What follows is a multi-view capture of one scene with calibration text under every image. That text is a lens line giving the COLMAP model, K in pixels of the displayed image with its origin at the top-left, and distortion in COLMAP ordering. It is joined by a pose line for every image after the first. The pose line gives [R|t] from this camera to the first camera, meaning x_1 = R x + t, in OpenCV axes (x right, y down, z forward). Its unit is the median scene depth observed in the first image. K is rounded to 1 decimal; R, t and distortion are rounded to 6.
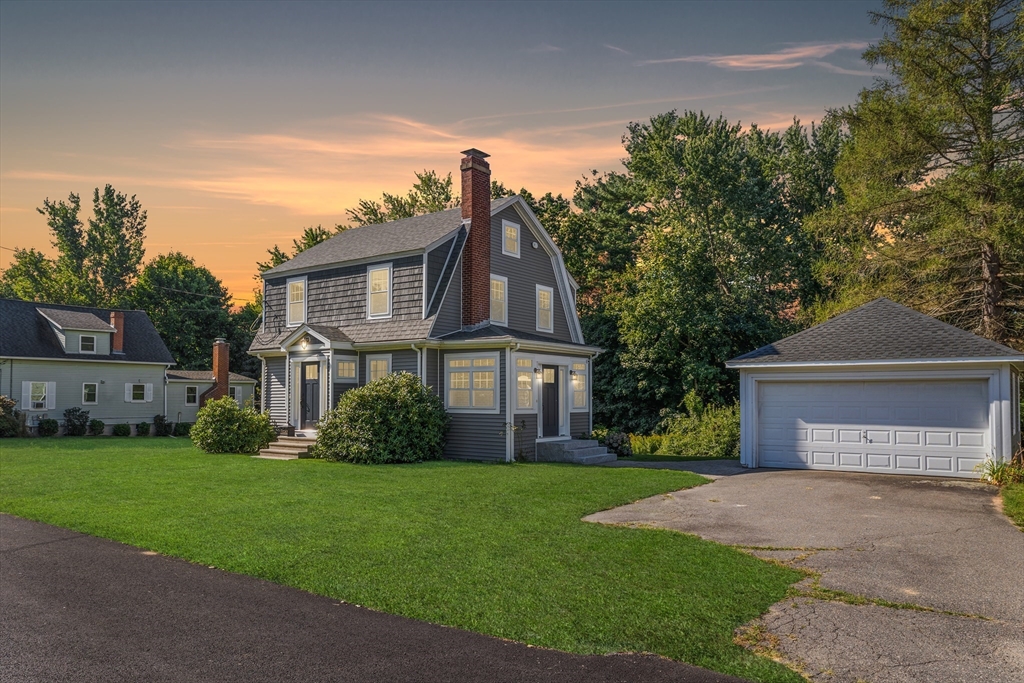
lens RADIAL K [[711.7, 0, 517.0], [0, 711.7, 342.8], [0, 0, 1]] dist [-0.013499, -0.000639]
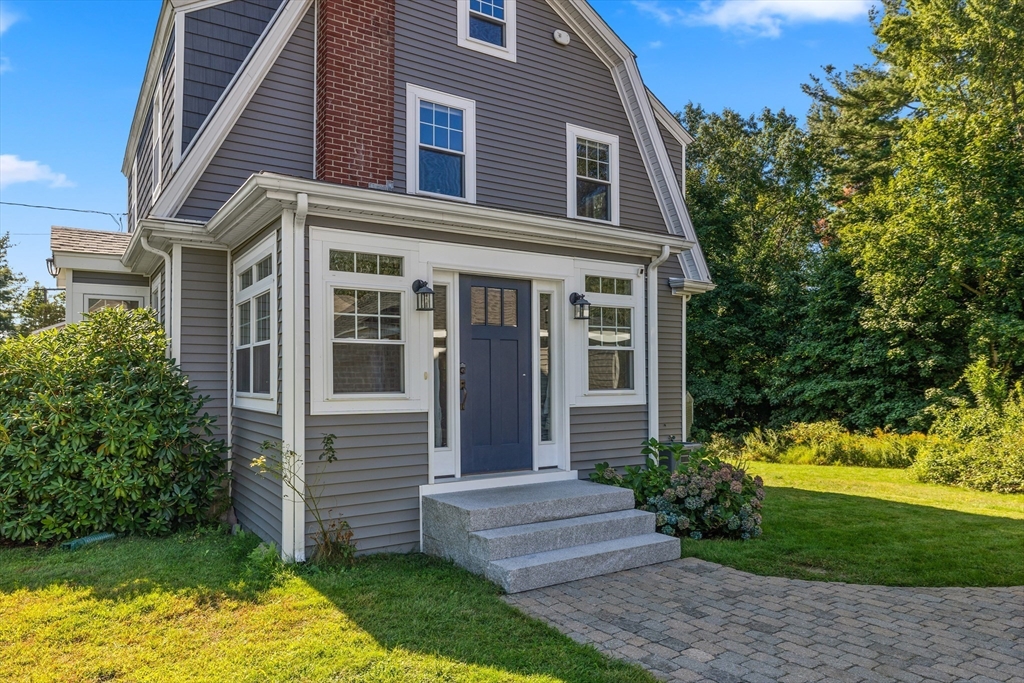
lens RADIAL K [[687.4, 0, 503.3], [0, 687.4, 345.4], [0, 0, 1]] dist [0.005347, 0.002461]
pose [[0.929892, -0.014929, -0.367529, 0.071404], [0.027776, 0.999173, 0.029691, 0.022348], [0.366782, -0.037818, 0.929538, 0.268539]]
